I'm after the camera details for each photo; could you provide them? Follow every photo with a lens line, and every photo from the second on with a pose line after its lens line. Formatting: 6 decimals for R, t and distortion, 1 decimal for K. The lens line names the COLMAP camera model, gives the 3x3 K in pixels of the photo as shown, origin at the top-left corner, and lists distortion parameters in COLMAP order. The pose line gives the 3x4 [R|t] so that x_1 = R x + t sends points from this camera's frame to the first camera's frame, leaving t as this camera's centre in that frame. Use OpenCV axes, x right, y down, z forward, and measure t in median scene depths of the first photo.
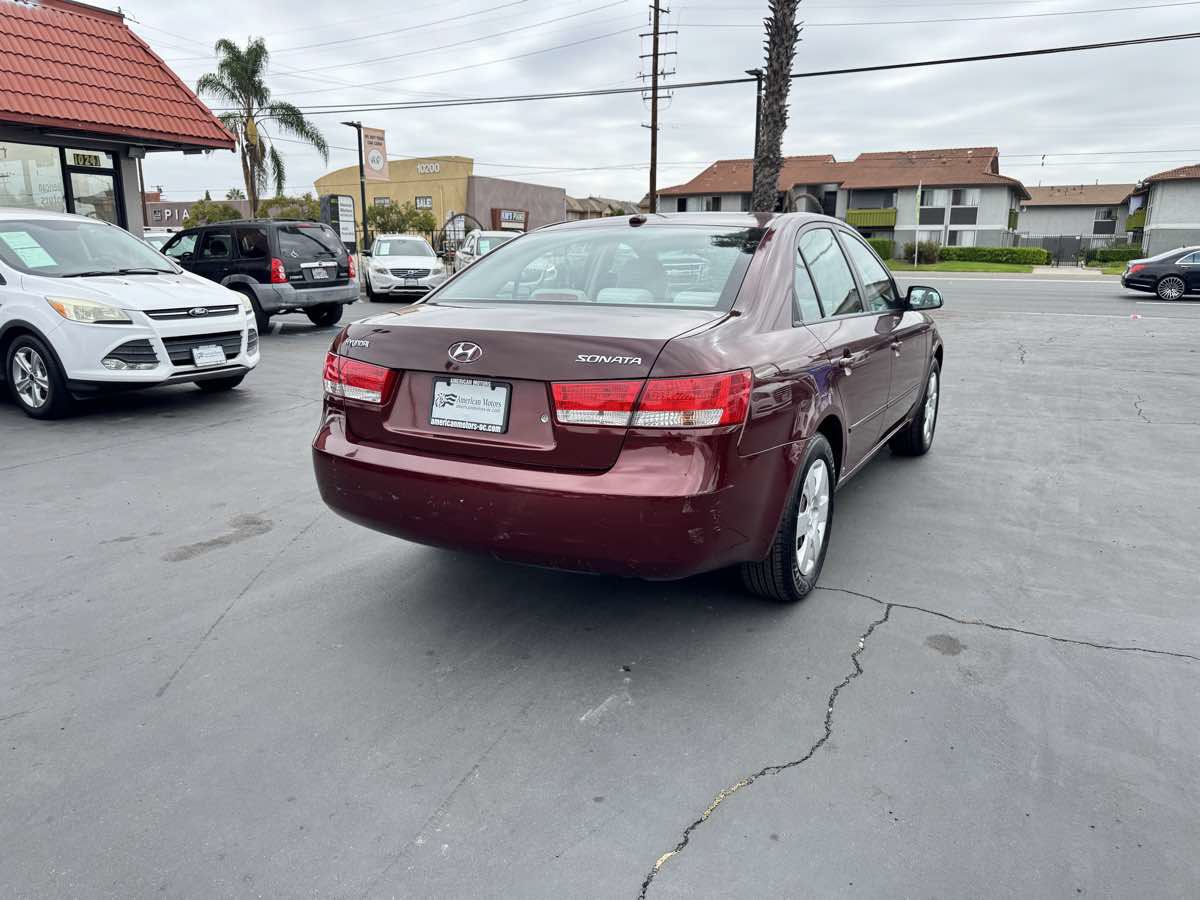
lens RADIAL K [[851.7, 0, 600.0], [0, 851.7, 450.0], [0, 0, 1]] dist [0.022035, -0.015619]
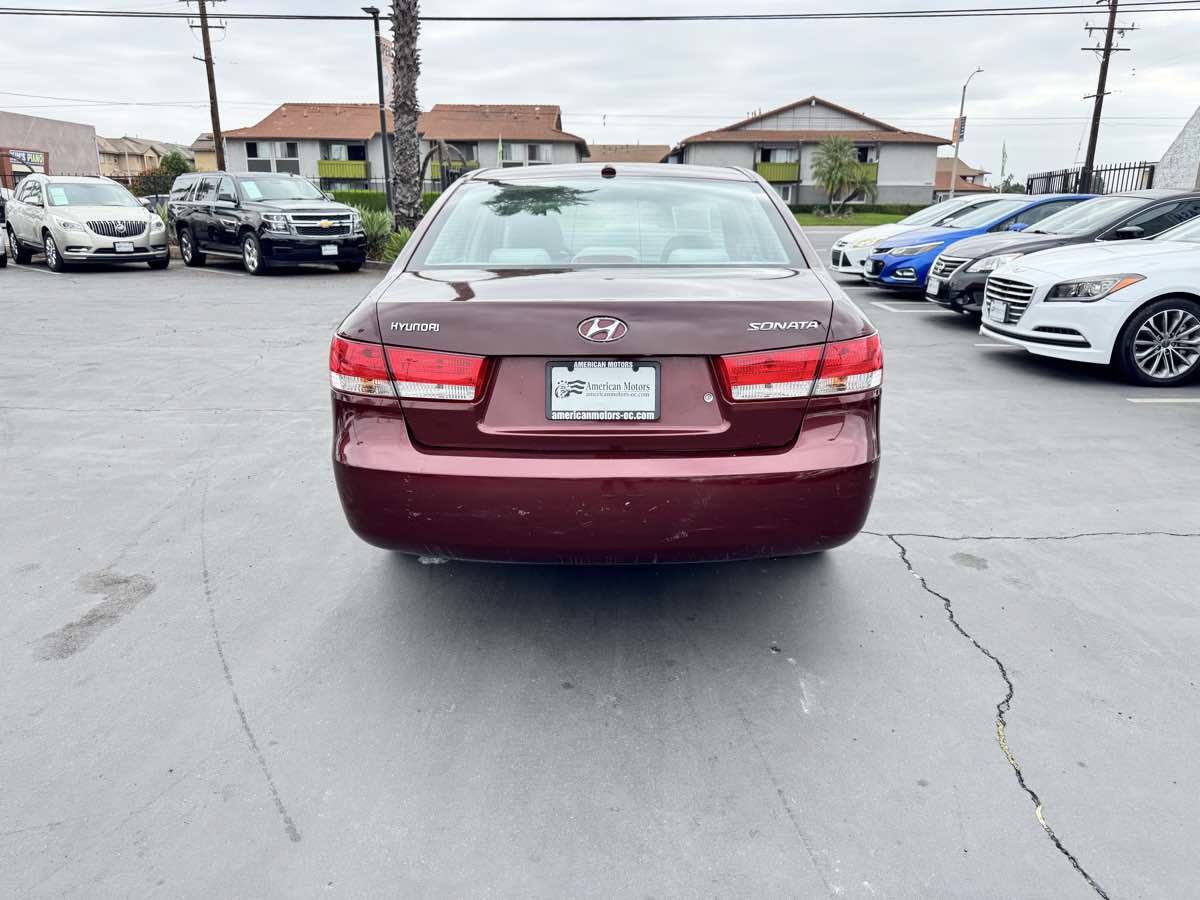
lens RADIAL K [[852.4, 0, 605.6], [0, 852.4, 447.5], [0, 0, 1]] dist [0.034037, -0.035478]
pose [[0.883175, -0.128752, 0.451026, -0.096086], [0.106360, 0.991512, 0.074773, -0.010734], [-0.456825, -0.018067, 0.889373, 0.042739]]
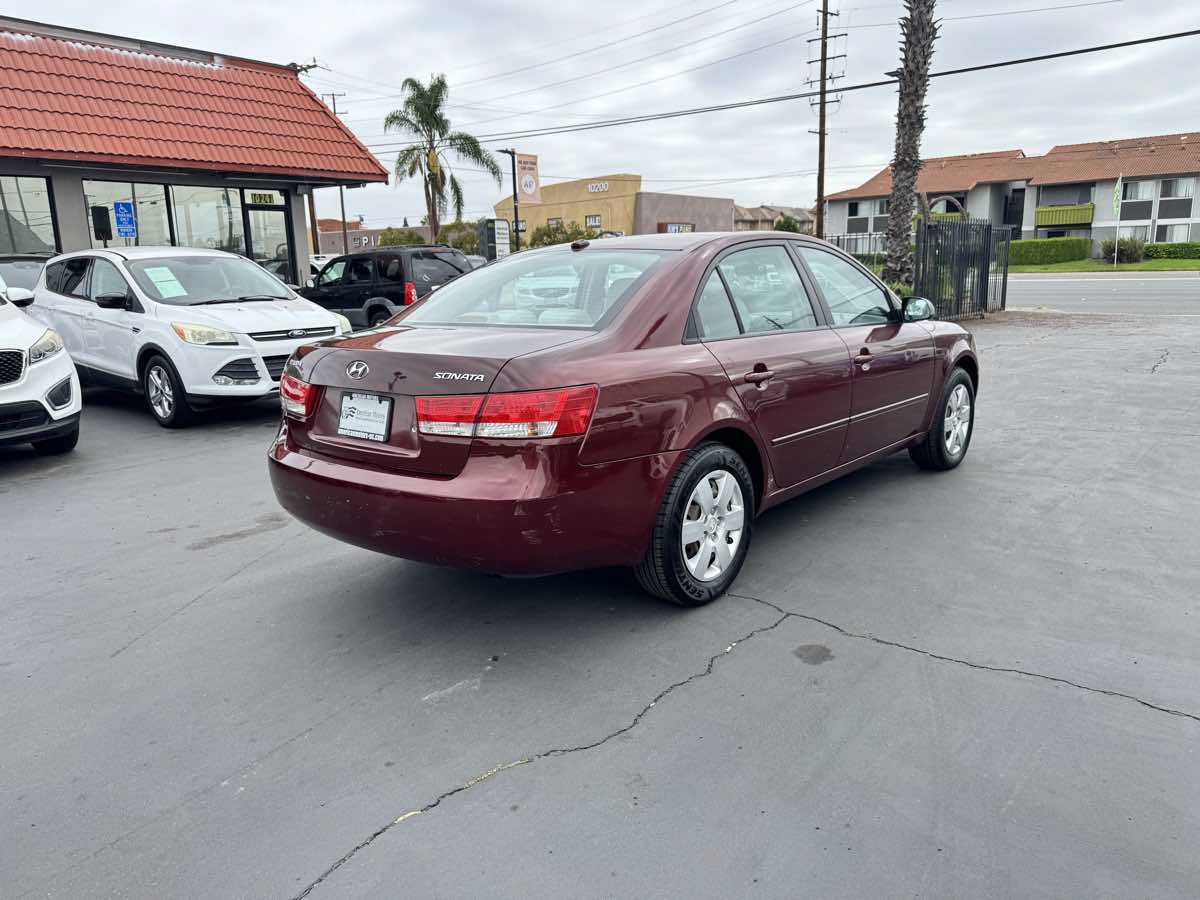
lens RADIAL K [[852.4, 0, 605.6], [0, 852.4, 447.5], [0, 0, 1]] dist [0.034037, -0.035478]
pose [[0.980074, 0.010141, -0.198376, 0.068654], [-0.013467, 0.999790, -0.015427, 0.000211], [0.198177, 0.017791, 0.980005, -0.009213]]
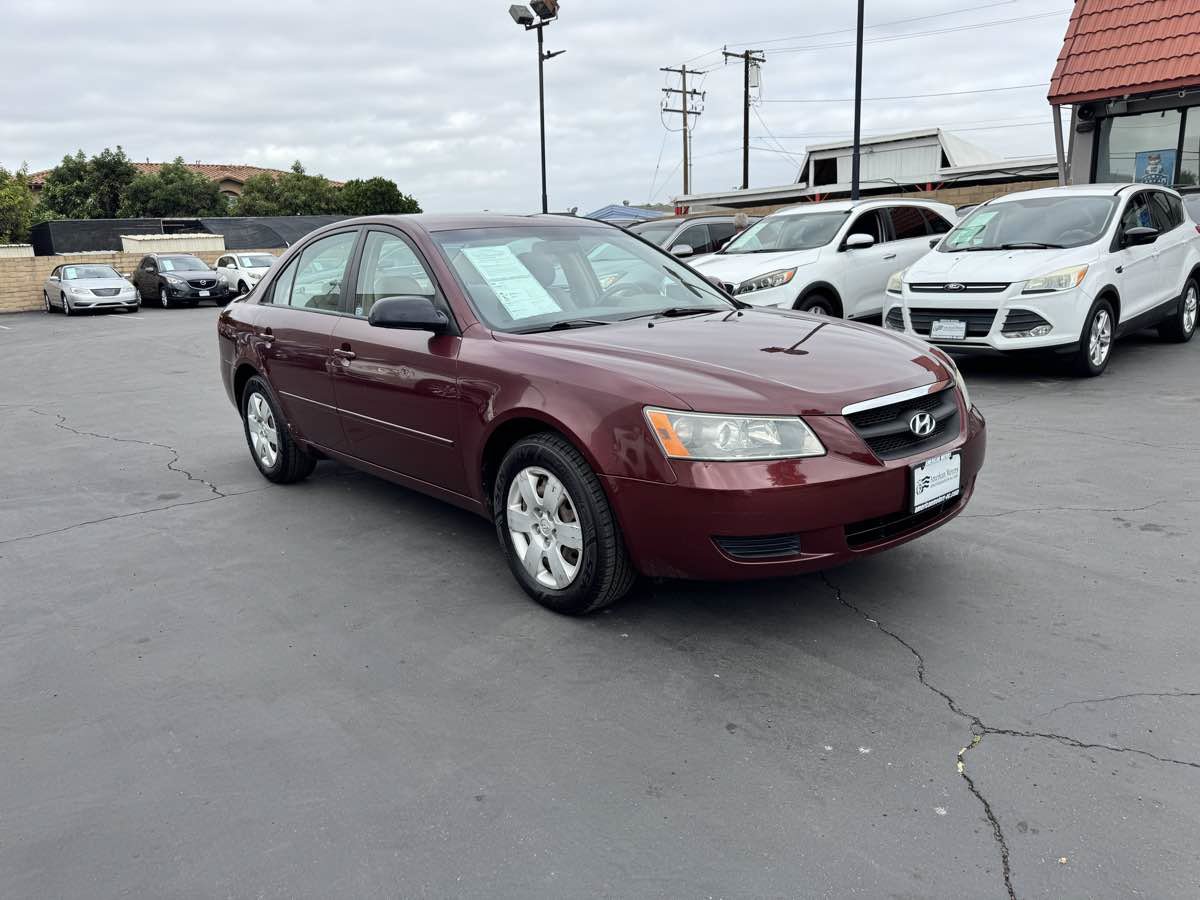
lens RADIAL K [[851.3, 0, 594.7], [0, 851.3, 458.1], [0, 0, 1]] dist [0.031779, -0.032222]
pose [[-0.352447, 0.234236, -0.906043, 0.308452], [-0.168747, 0.936392, 0.307724, -0.095717], [0.920492, 0.261349, -0.290502, 0.426820]]
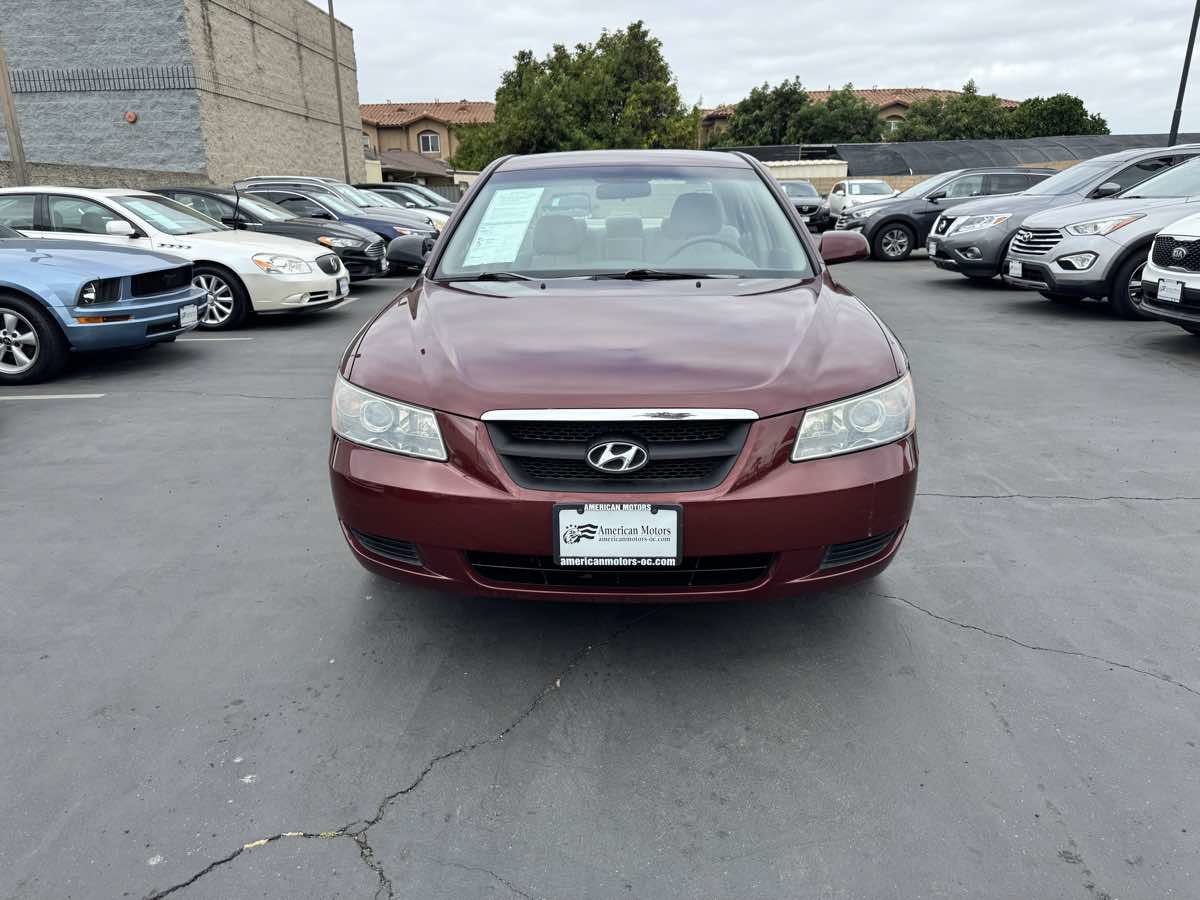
lens RADIAL K [[853.3, 0, 600.0], [0, 853.3, 450.0], [0, 0, 1]] dist [0.030720, -0.030964]
pose [[-0.889358, 0.140748, -0.435008, 0.179659], [-0.089690, 0.879245, 0.467850, -0.121486], [0.448328, 0.455102, -0.769340, 0.536619]]
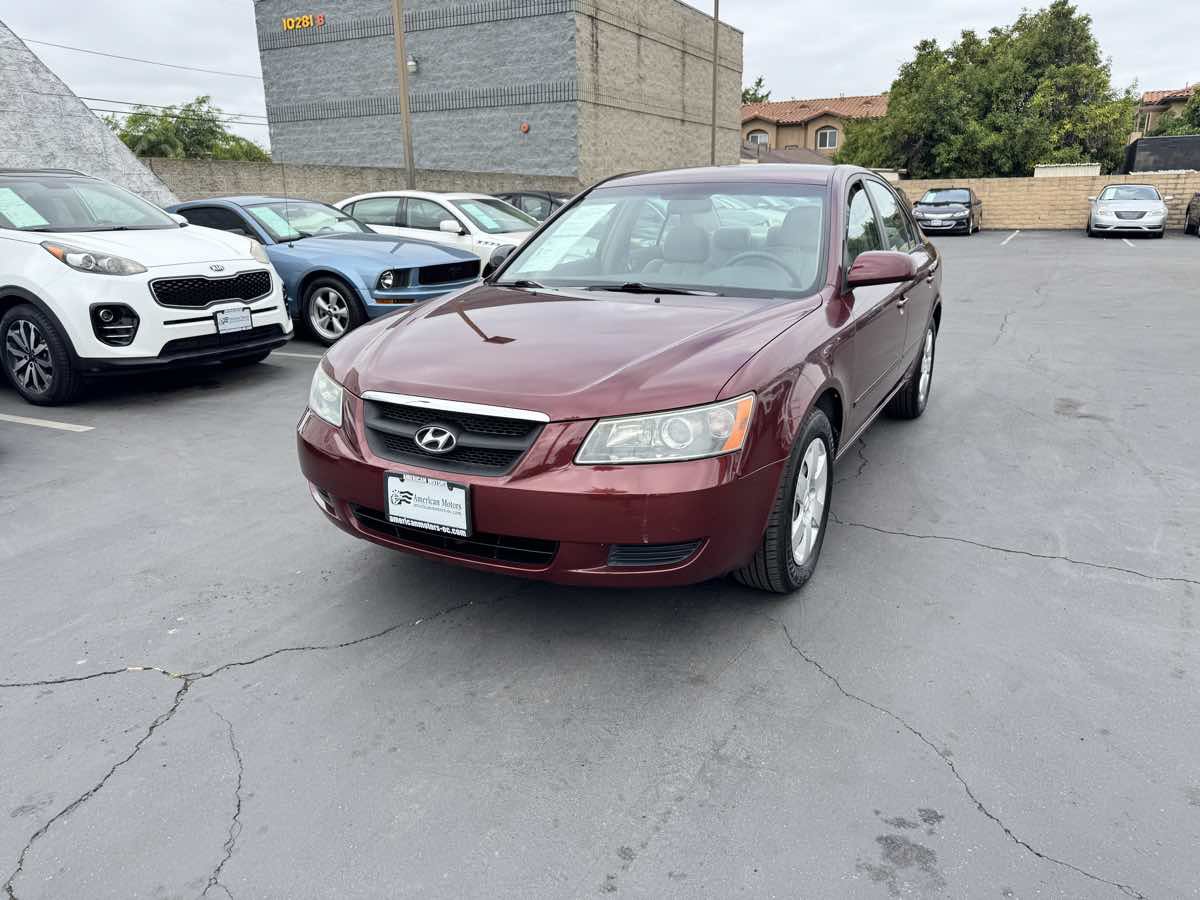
lens RADIAL K [[853.3, 0, 600.0], [0, 853.3, 450.0], [0, 0, 1]] dist [0.030720, -0.030964]
pose [[-0.999671, 0.015592, -0.020364, 0.092108], [0.003587, 0.871180, 0.490951, -0.135601], [0.025396, 0.490716, -0.870949, 0.577568]]
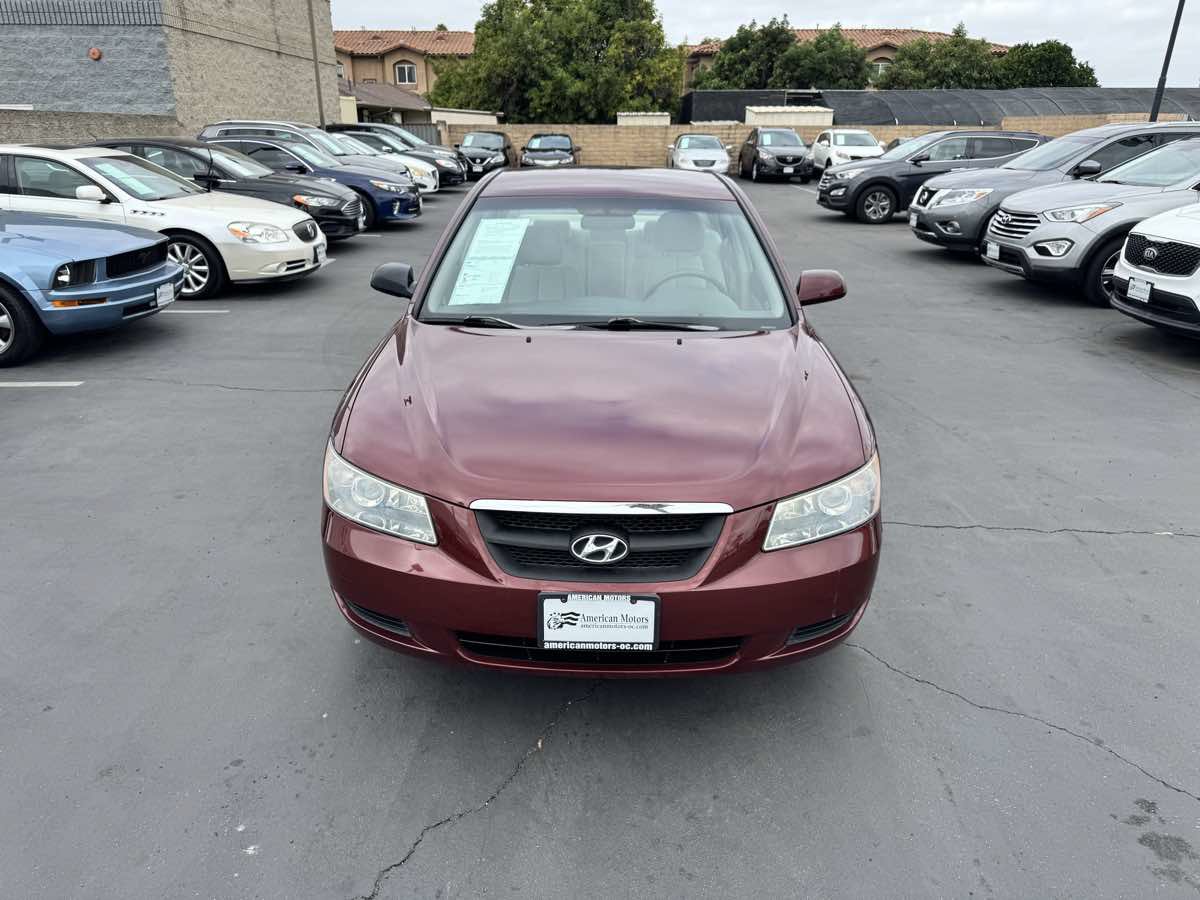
lens RADIAL K [[853.3, 0, 600.0], [0, 853.3, 450.0], [0, 0, 1]] dist [0.030720, -0.030964]
pose [[-0.879699, 0.158707, -0.448265, 0.179883], [-0.115843, 0.842741, 0.525707, -0.146189], [0.461205, 0.514392, -0.722973, 0.529388]]
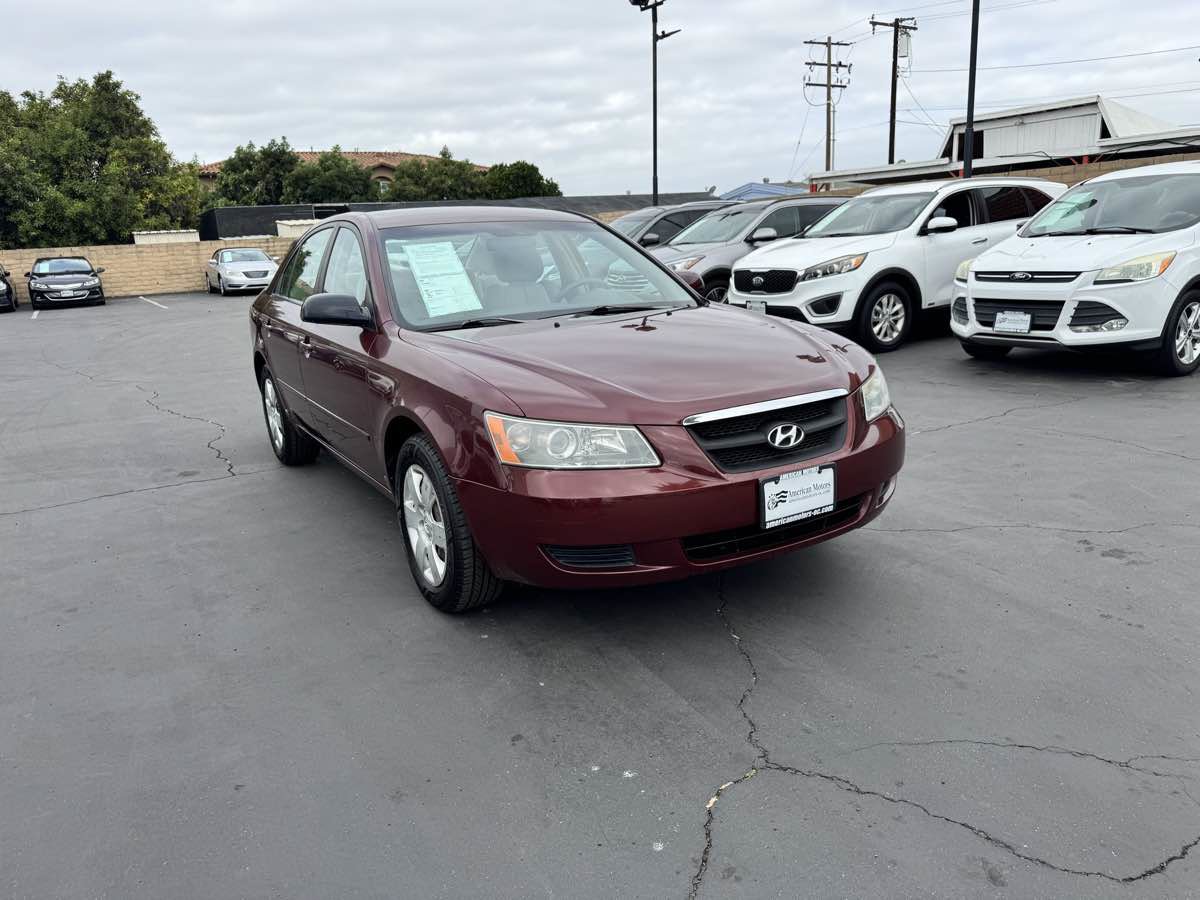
lens RADIAL K [[853.3, 0, 600.0], [0, 853.3, 450.0], [0, 0, 1]] dist [0.030720, -0.030964]
pose [[-0.500031, 0.231321, -0.834542, 0.281326], [-0.147057, 0.926989, 0.345058, -0.109537], [0.853430, 0.295265, -0.429506, 0.478630]]
